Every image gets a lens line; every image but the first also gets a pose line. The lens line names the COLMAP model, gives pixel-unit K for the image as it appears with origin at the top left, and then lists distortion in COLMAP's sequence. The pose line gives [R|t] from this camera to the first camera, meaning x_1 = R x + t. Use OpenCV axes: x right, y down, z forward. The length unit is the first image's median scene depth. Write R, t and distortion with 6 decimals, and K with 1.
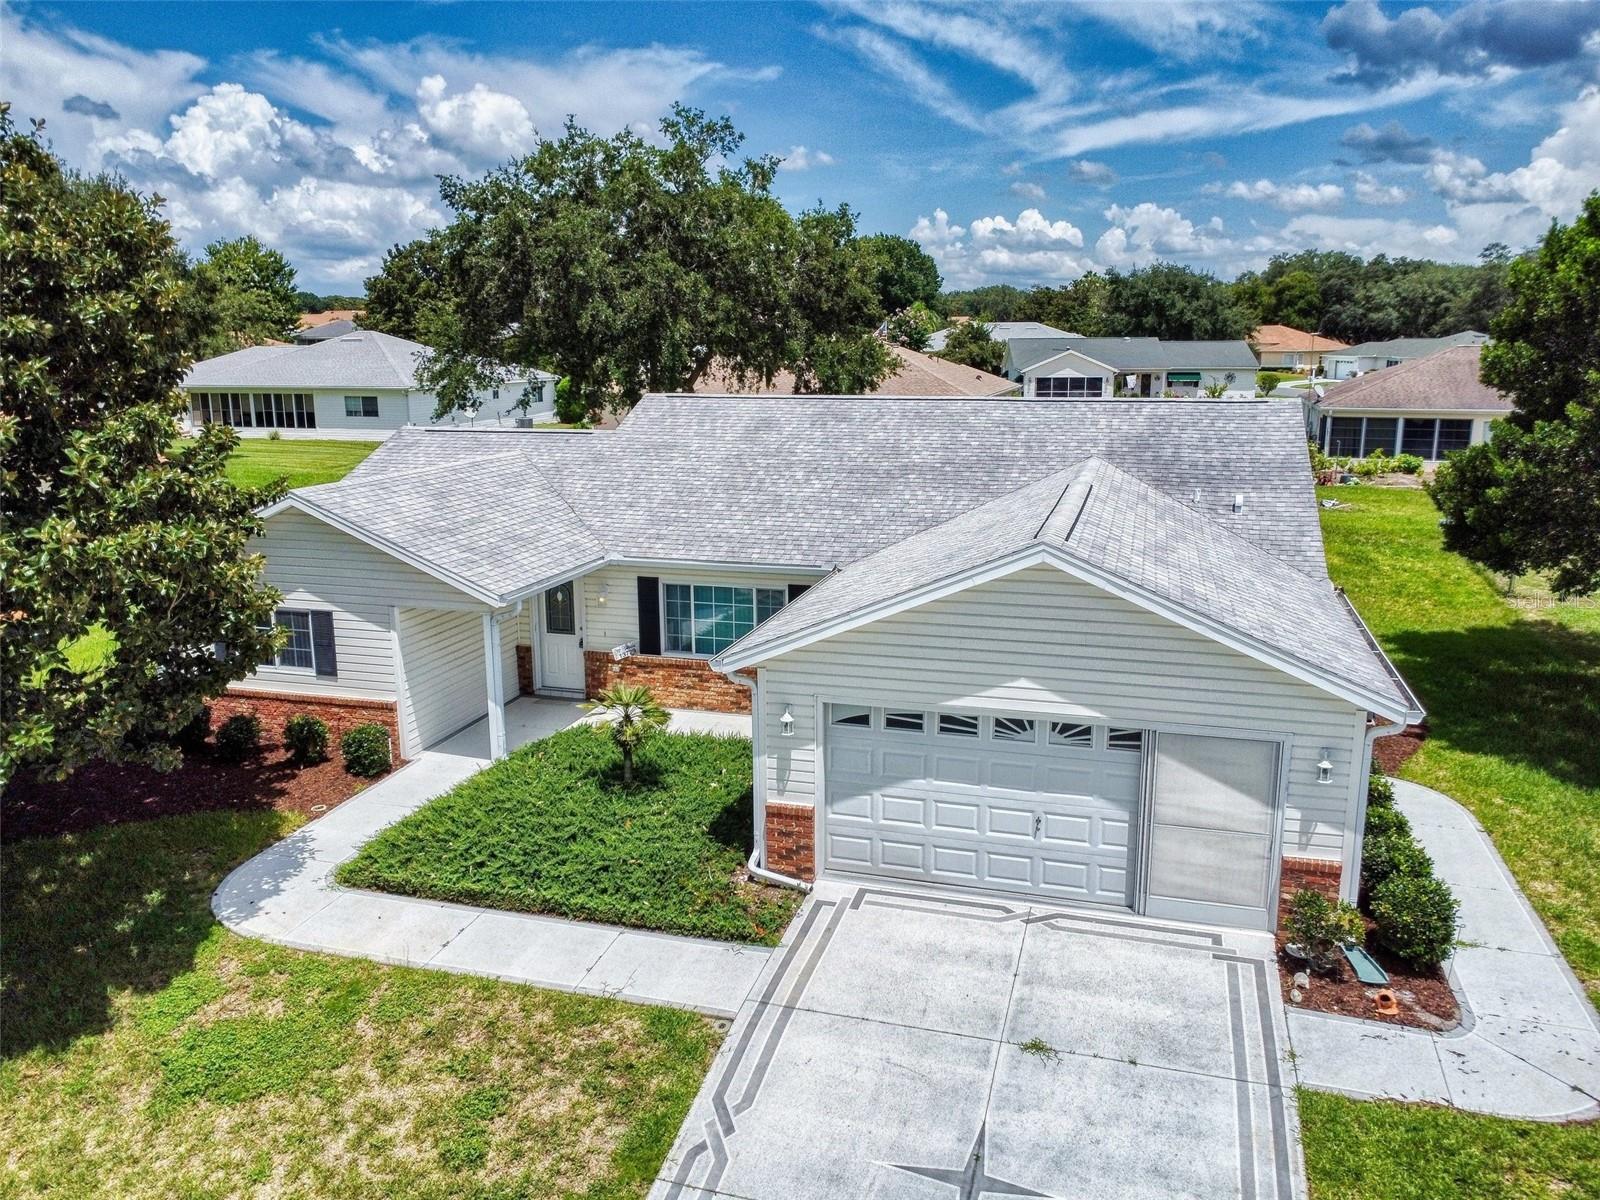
lens RADIAL K [[1206.9, 0, 802.4], [0, 1206.9, 597.9], [0, 0, 1]] dist [0.005799, -0.000423]
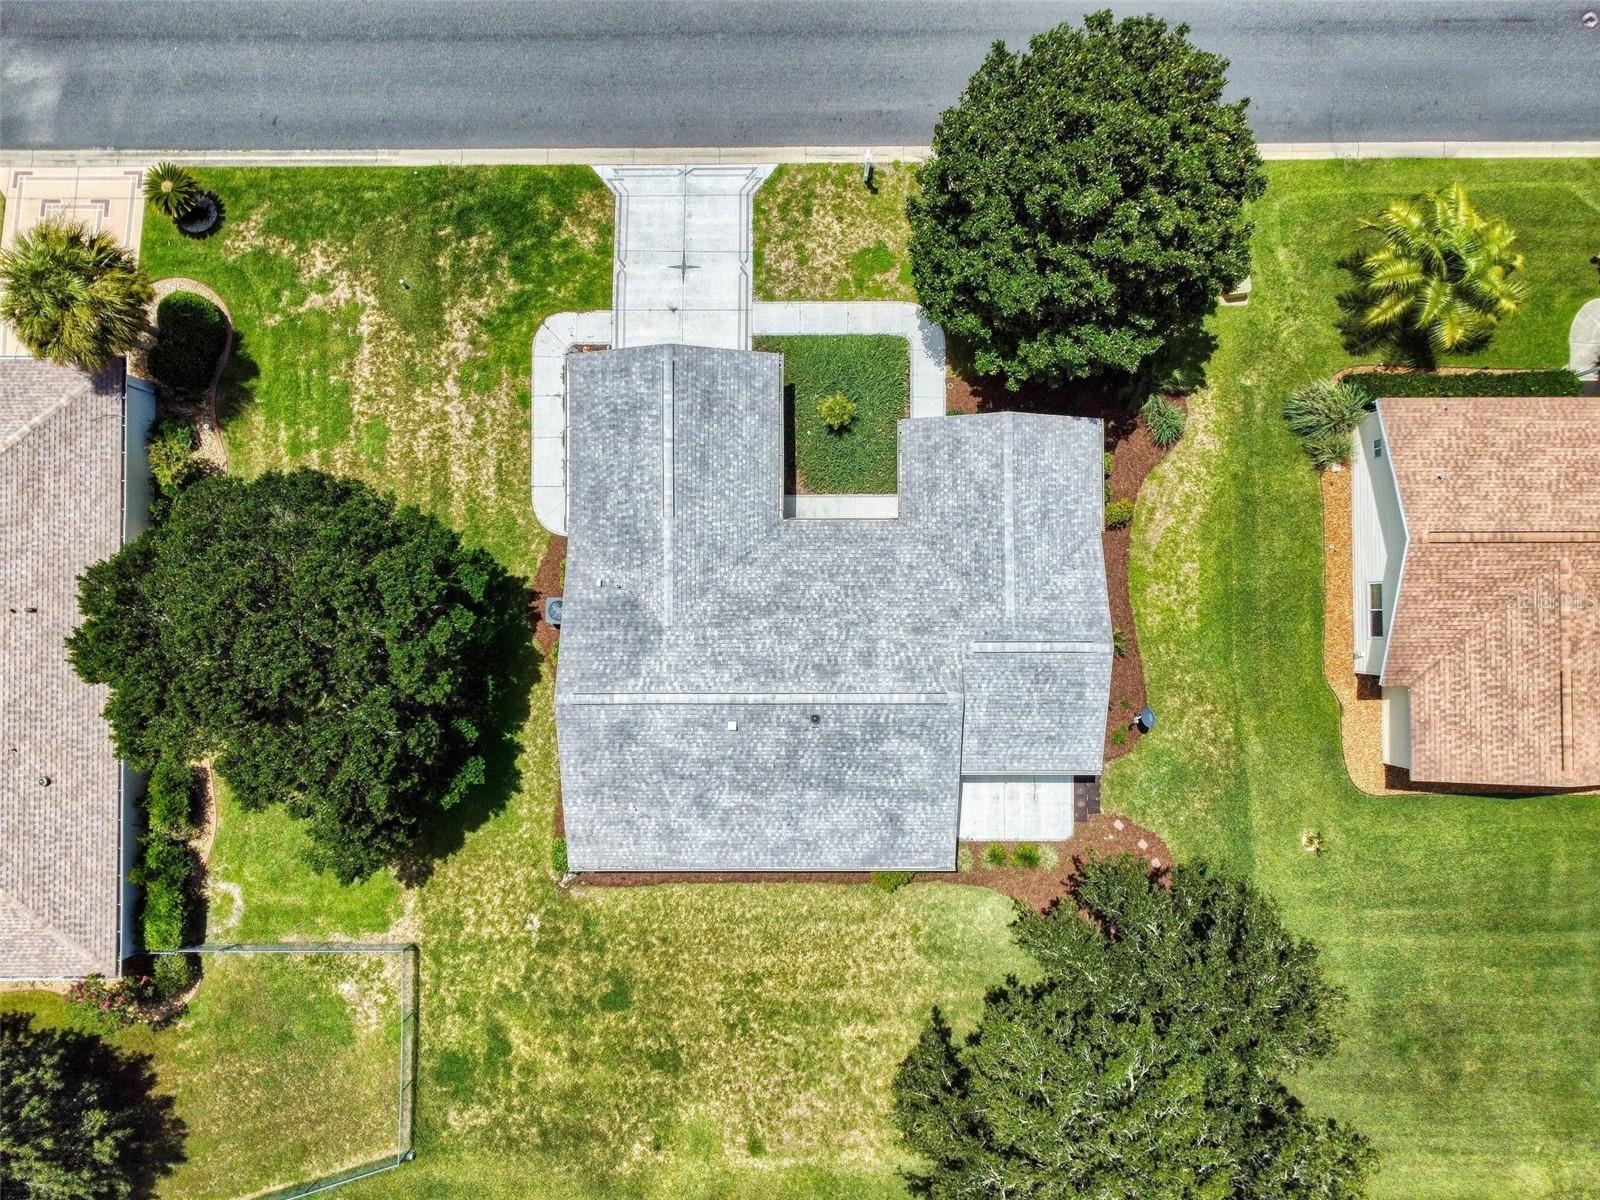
lens RADIAL K [[1206.9, 0, 802.4], [0, 1206.9, 597.9], [0, 0, 1]] dist [0.005799, -0.000423]
pose [[-0.958644, 0.284608, -0.000835, 0.057217], [-0.054798, -0.181693, 0.981827, -3.359717], [0.279284, 0.941268, 0.189775, 1.146341]]
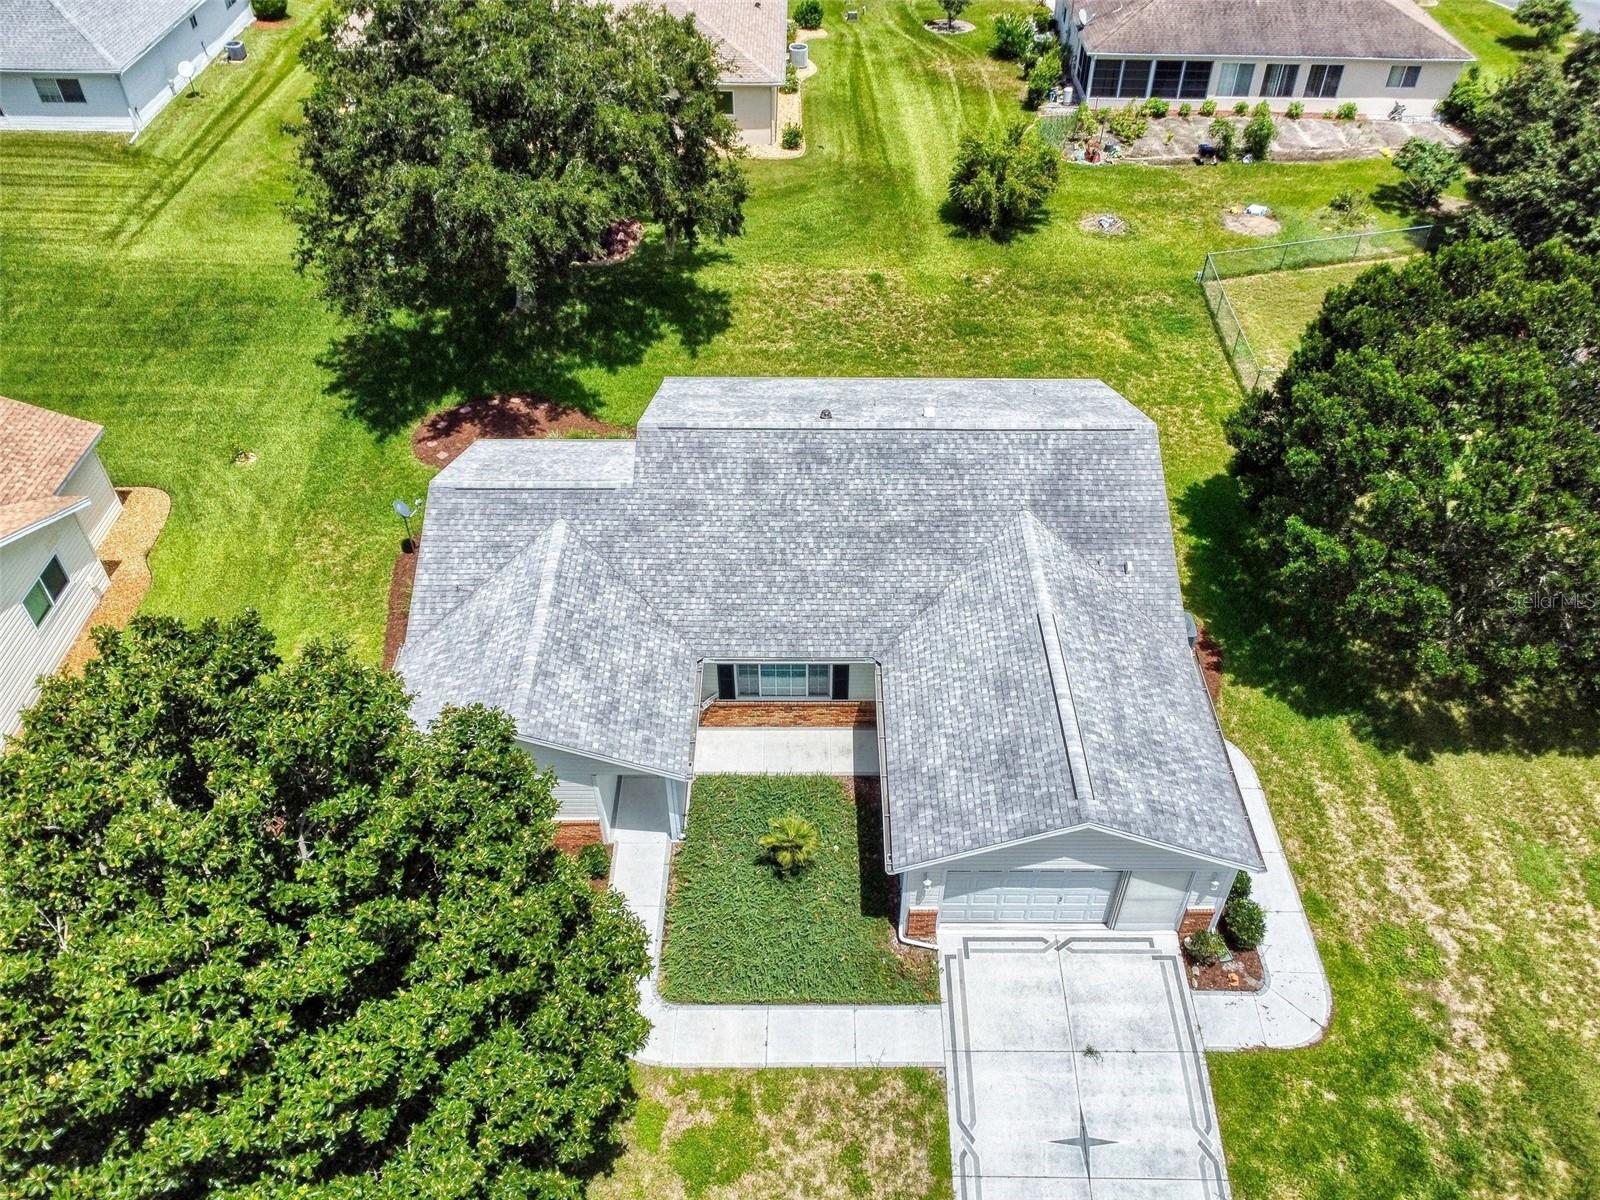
lens RADIAL K [[1232.0, 0, 816.6], [0, 1232.0, 582.6], [0, 0, 1]] dist [-0.002663, -0.000668]
pose [[0.957410, -0.184172, 0.222366, -0.541702], [0.049319, 0.863143, 0.502545, -1.319647], [-0.284489, -0.470175, 0.835465, -0.253917]]
